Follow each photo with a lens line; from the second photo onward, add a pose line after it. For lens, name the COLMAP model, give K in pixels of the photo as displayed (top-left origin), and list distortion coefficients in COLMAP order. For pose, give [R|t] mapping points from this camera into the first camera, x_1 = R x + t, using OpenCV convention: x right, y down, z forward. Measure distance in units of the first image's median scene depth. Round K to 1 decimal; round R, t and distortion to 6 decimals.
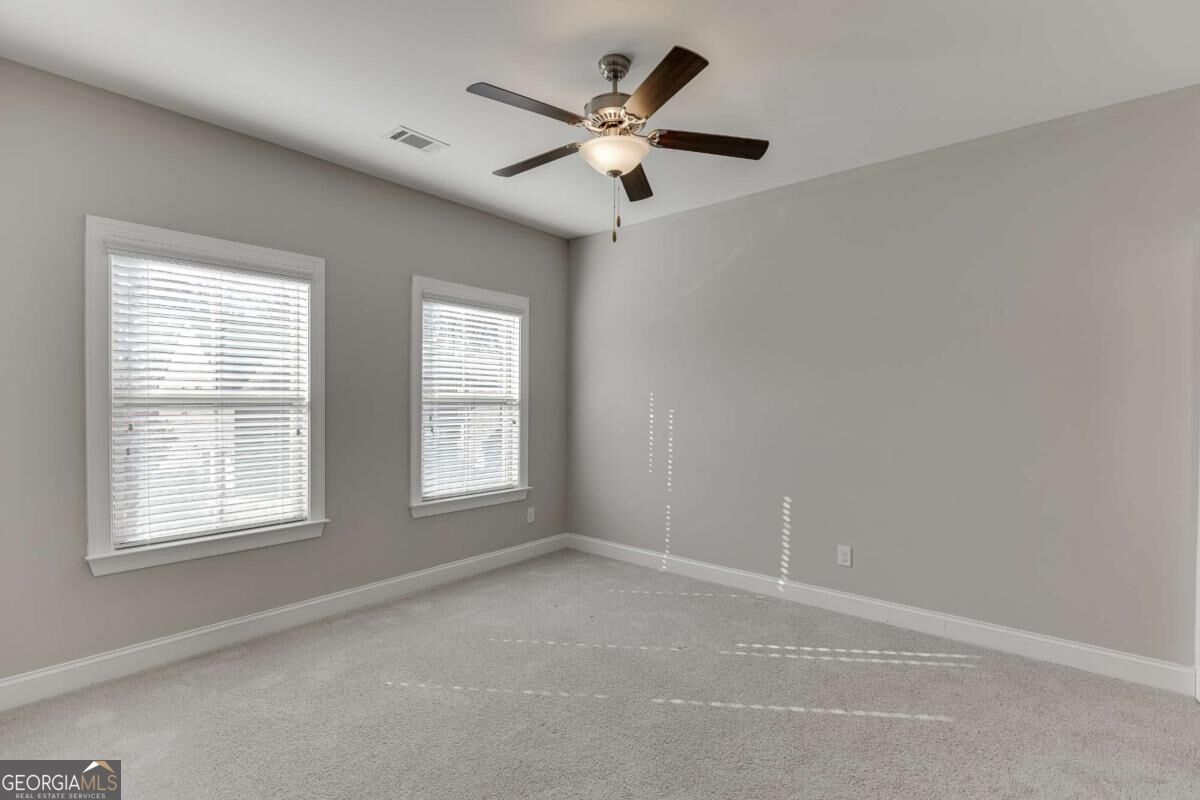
lens RADIAL K [[551.7, 0, 608.8], [0, 551.7, 402.9], [0, 0, 1]] dist [-0.001462, -0.000608]
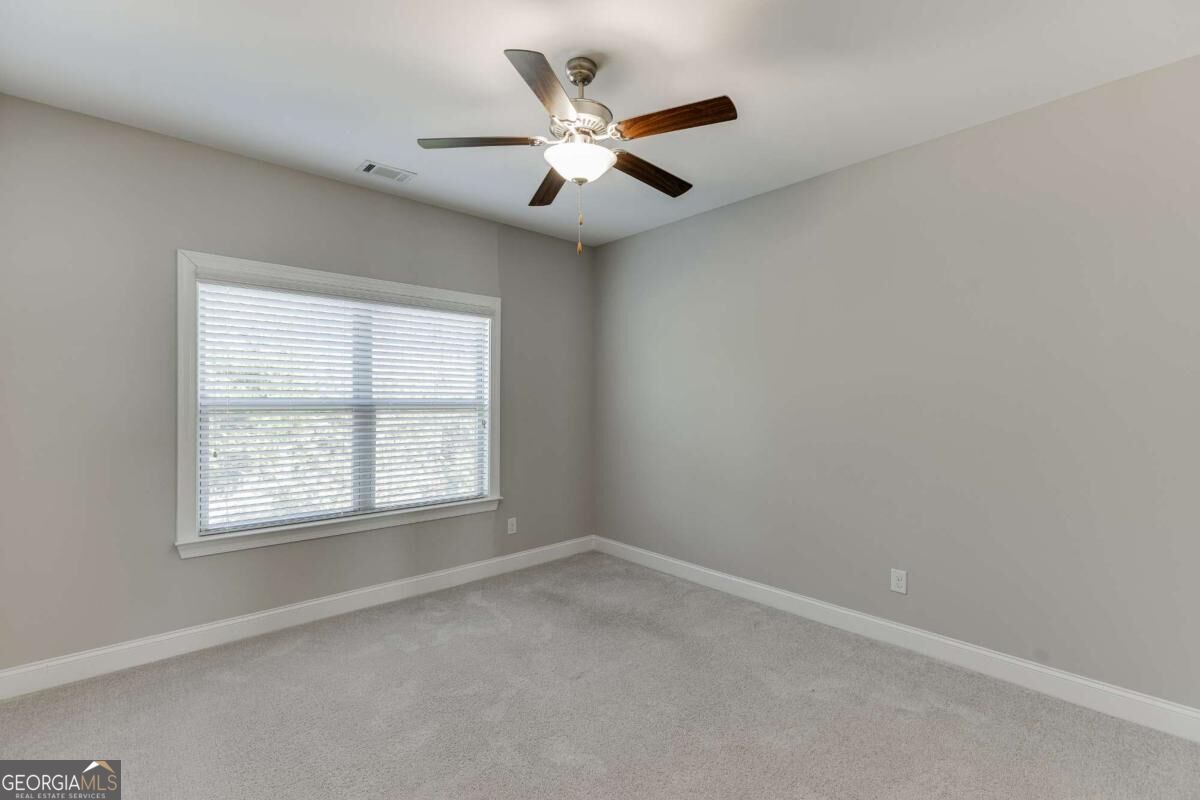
lens RADIAL K [[481.9, 0, 599.2], [0, 481.9, 385.0], [0, 0, 1]] dist [0.016493, 0.000079]
pose [[0.981184, -0.010556, -0.192789, 0.139441], [0.001584, 0.998911, -0.046633, -0.000524], [0.193071, 0.045450, 0.980132, 0.164249]]
